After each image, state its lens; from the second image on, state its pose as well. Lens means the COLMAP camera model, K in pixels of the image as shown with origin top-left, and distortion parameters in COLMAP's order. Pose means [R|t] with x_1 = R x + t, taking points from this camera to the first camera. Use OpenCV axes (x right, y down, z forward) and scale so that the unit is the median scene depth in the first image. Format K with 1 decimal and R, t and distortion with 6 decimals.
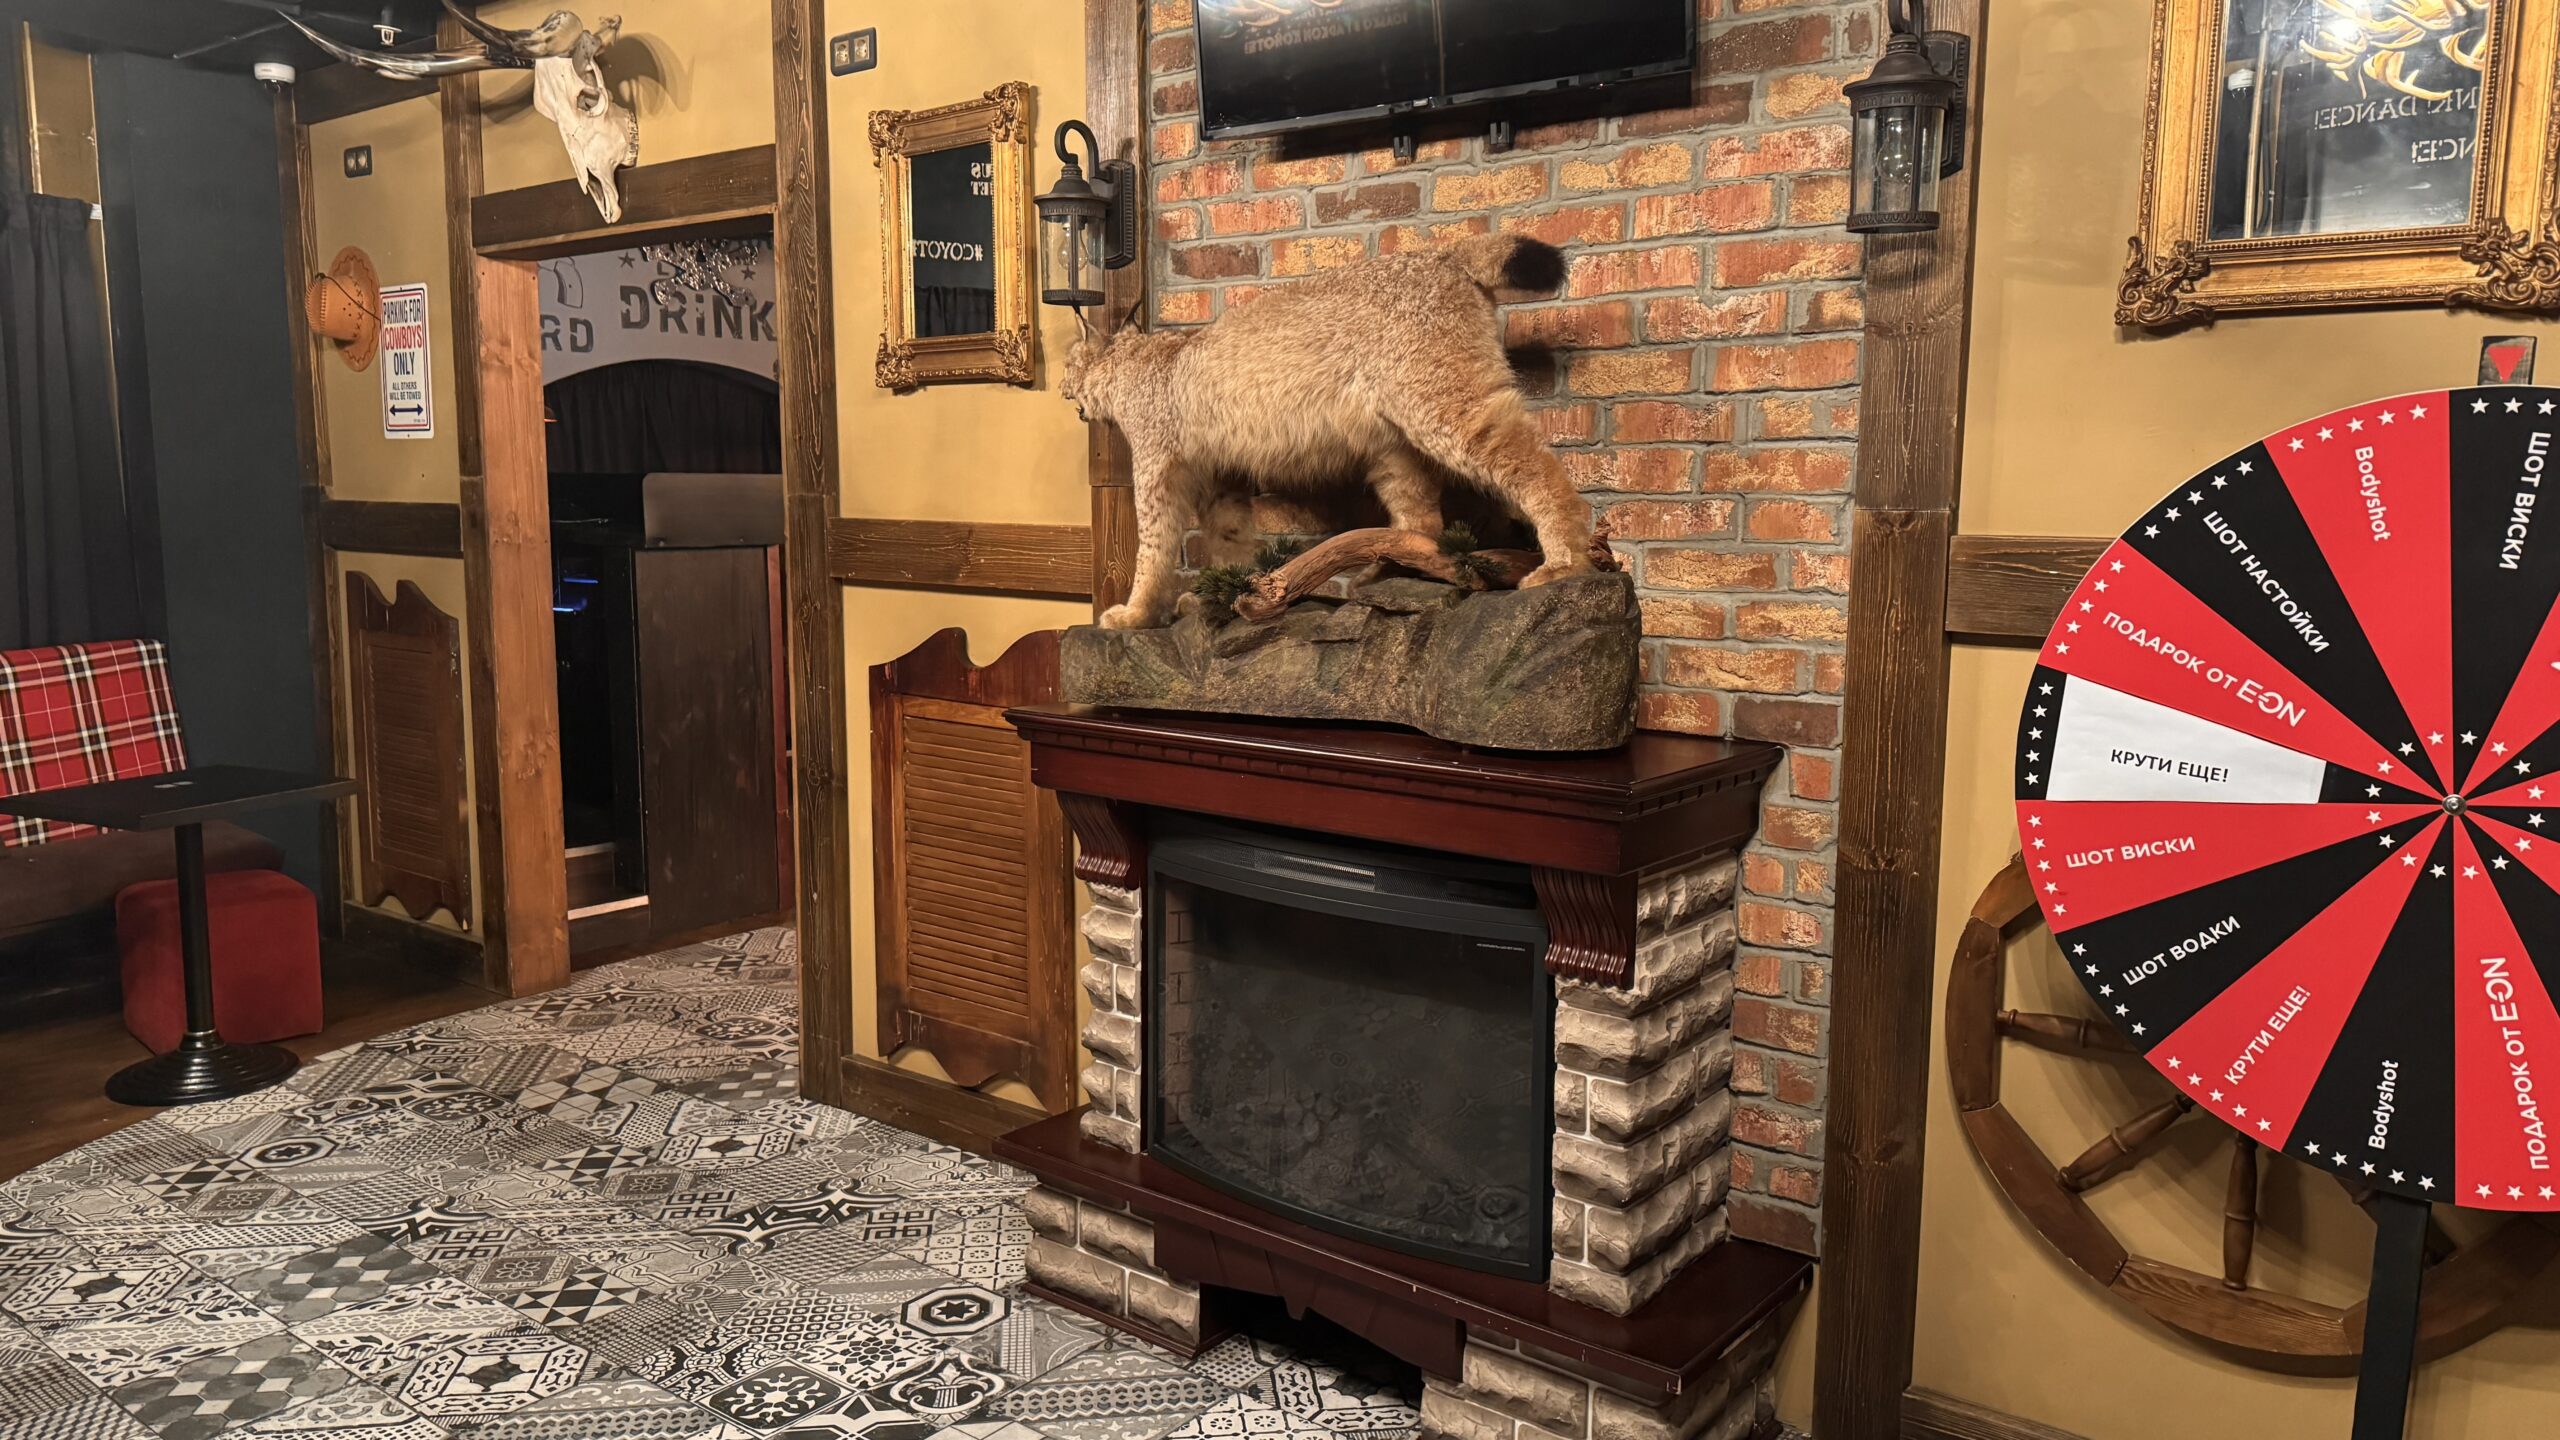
lens RADIAL K [[1744.0, 0, 1276.6], [0, 1744.0, 717.7], [0, 0, 1]] dist [-0.034949, -0.009978]
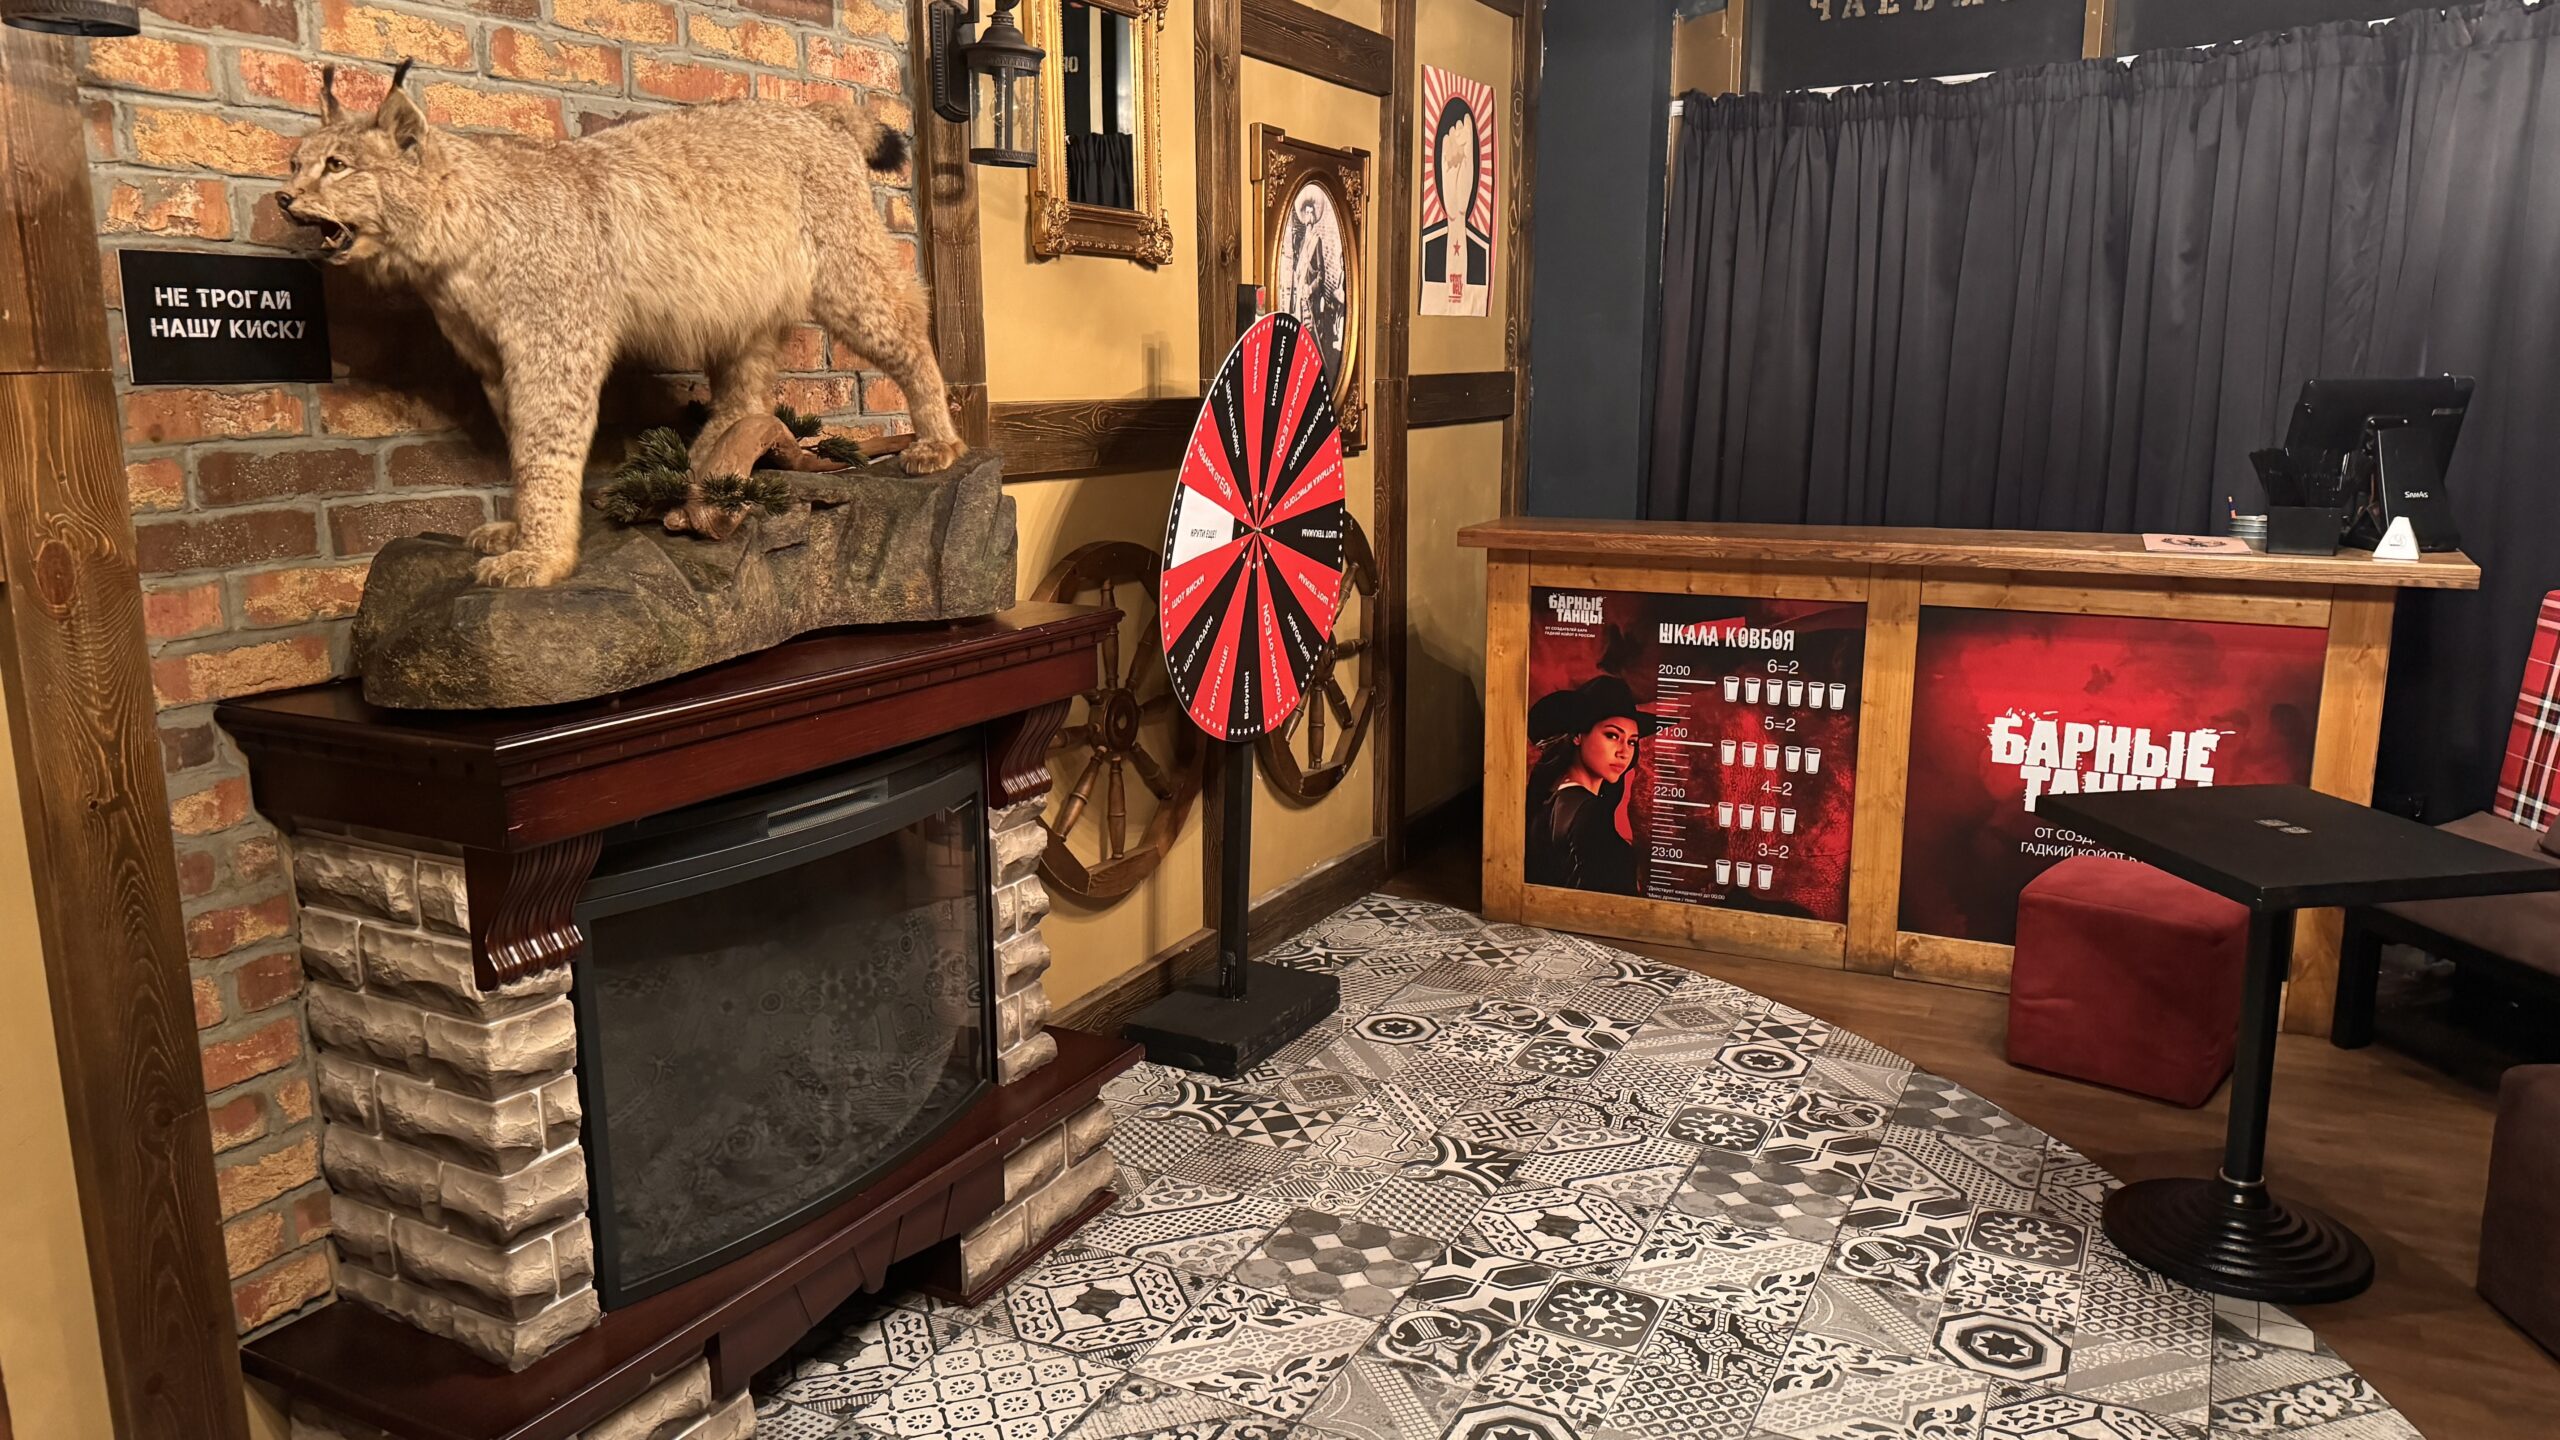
lens RADIAL K [[1744.0, 0, 1278.6], [0, 1744.0, 731.7], [0, 0, 1]] dist [-0.034949, -0.009978]
pose [[-0.186994, -0.209375, 0.959789, -0.934915], [0.121207, 0.964640, 0.234047, -0.139766], [-0.974855, 0.160099, -0.155004, 0.983202]]
